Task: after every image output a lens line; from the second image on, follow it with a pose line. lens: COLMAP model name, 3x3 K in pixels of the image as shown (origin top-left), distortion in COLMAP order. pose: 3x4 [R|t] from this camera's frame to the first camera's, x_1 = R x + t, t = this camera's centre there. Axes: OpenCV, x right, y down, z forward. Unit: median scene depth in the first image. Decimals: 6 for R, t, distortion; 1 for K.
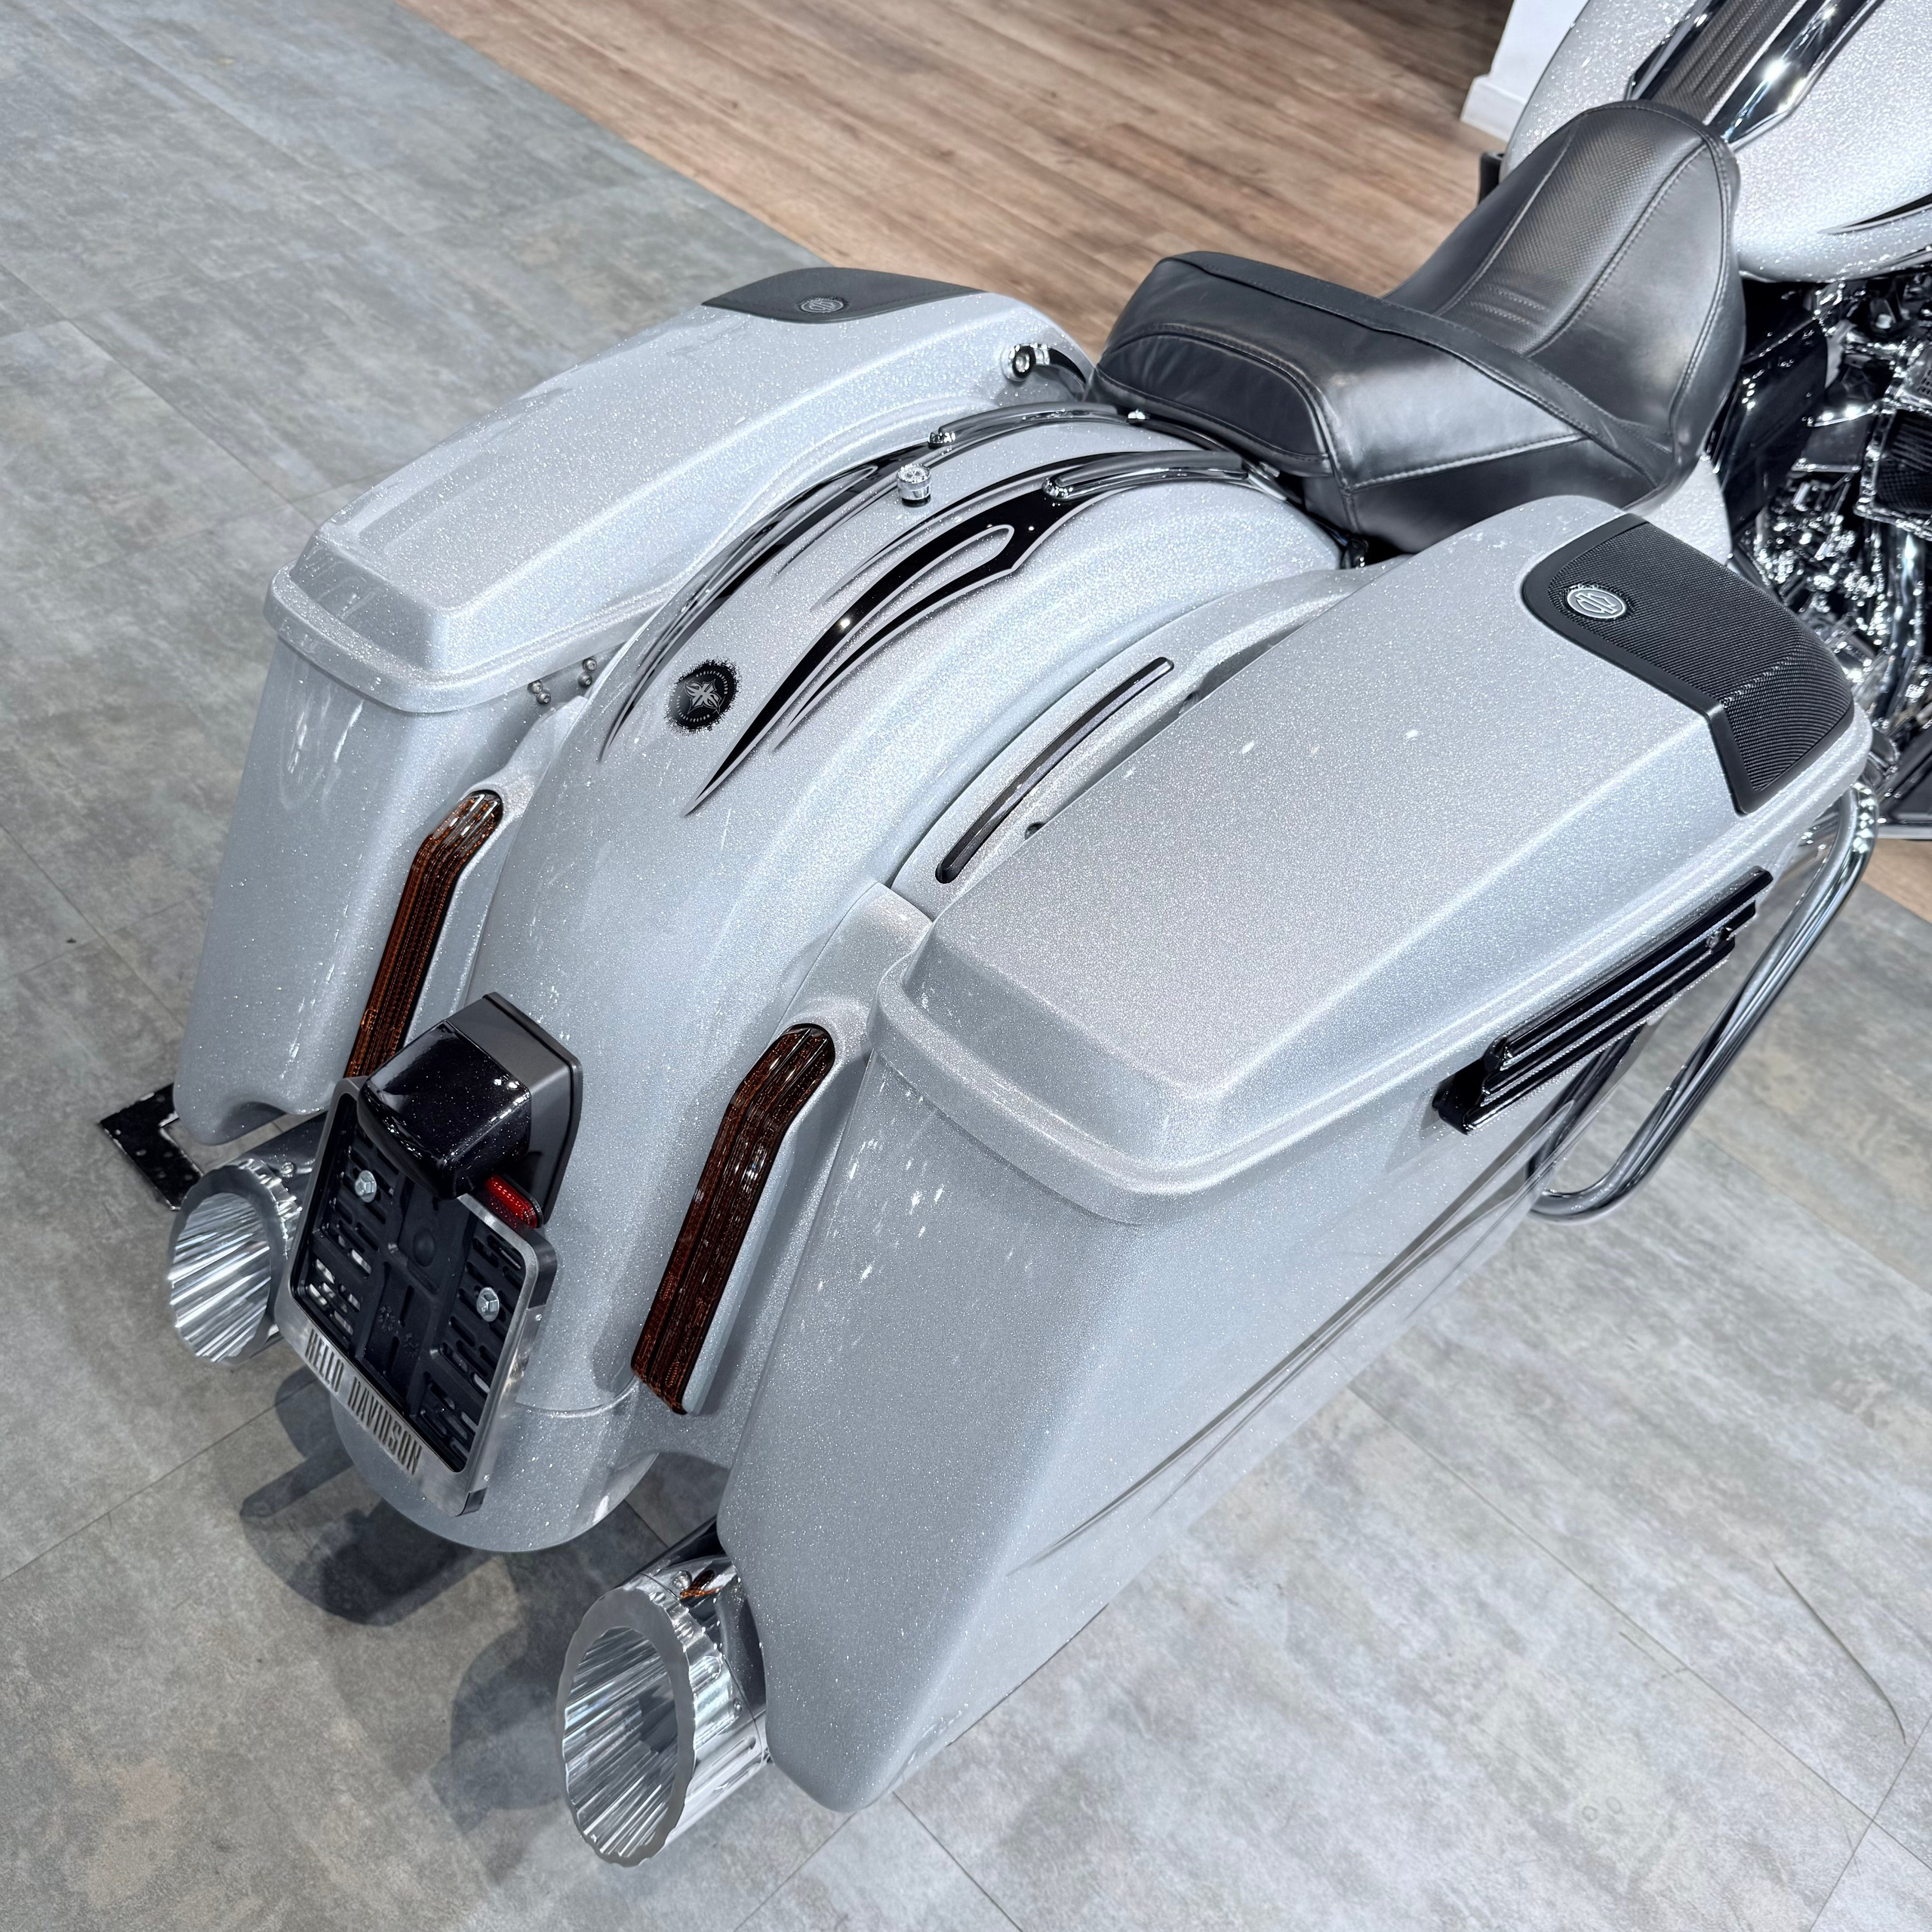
lens RADIAL K [[1823.9, 0, 966.0], [0, 1823.9, 966.0], [0, 0, 1]] dist [0.109424, -0.153342]
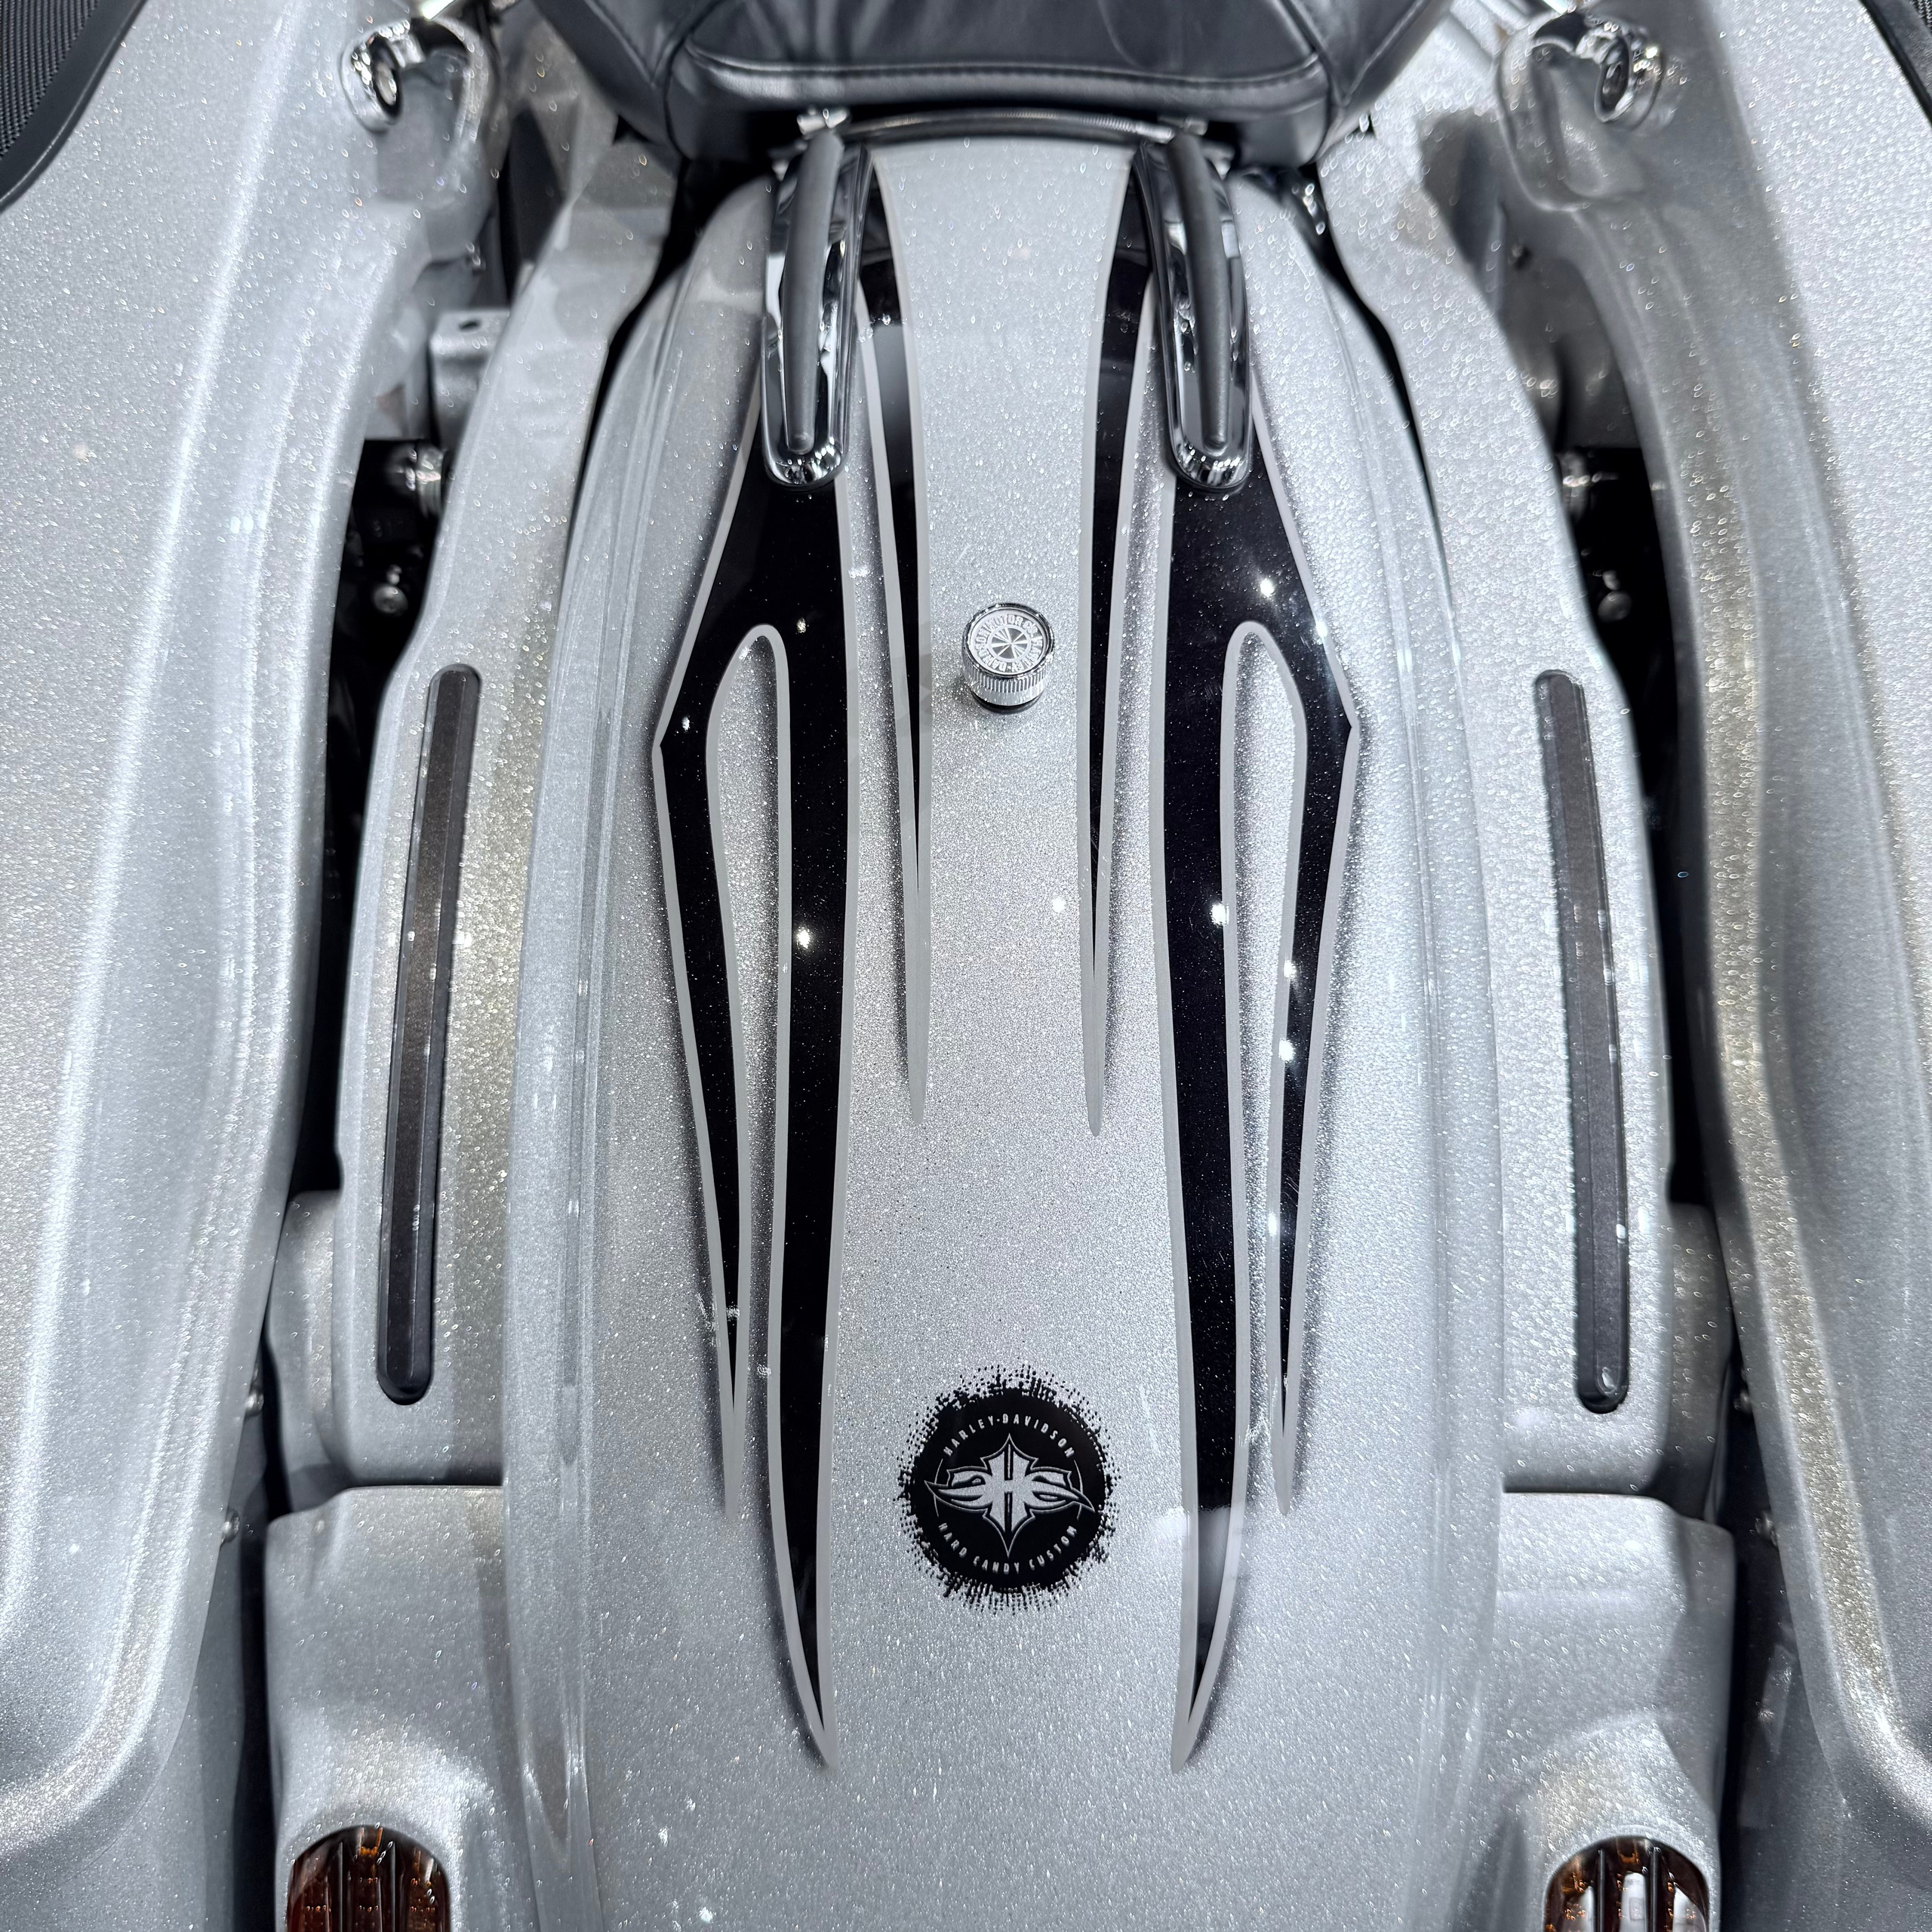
lens RADIAL K [[1789.7, 0, 969.8], [0, 1789.7, 911.6], [0, 0, 1]] dist [0.080971, -0.146752]
pose [[0.710828, -0.610021, 0.350141, -0.203337], [0.461252, 0.780103, 0.422712, -0.393847], [-0.531009, -0.138973, 0.835892, 0.702895]]
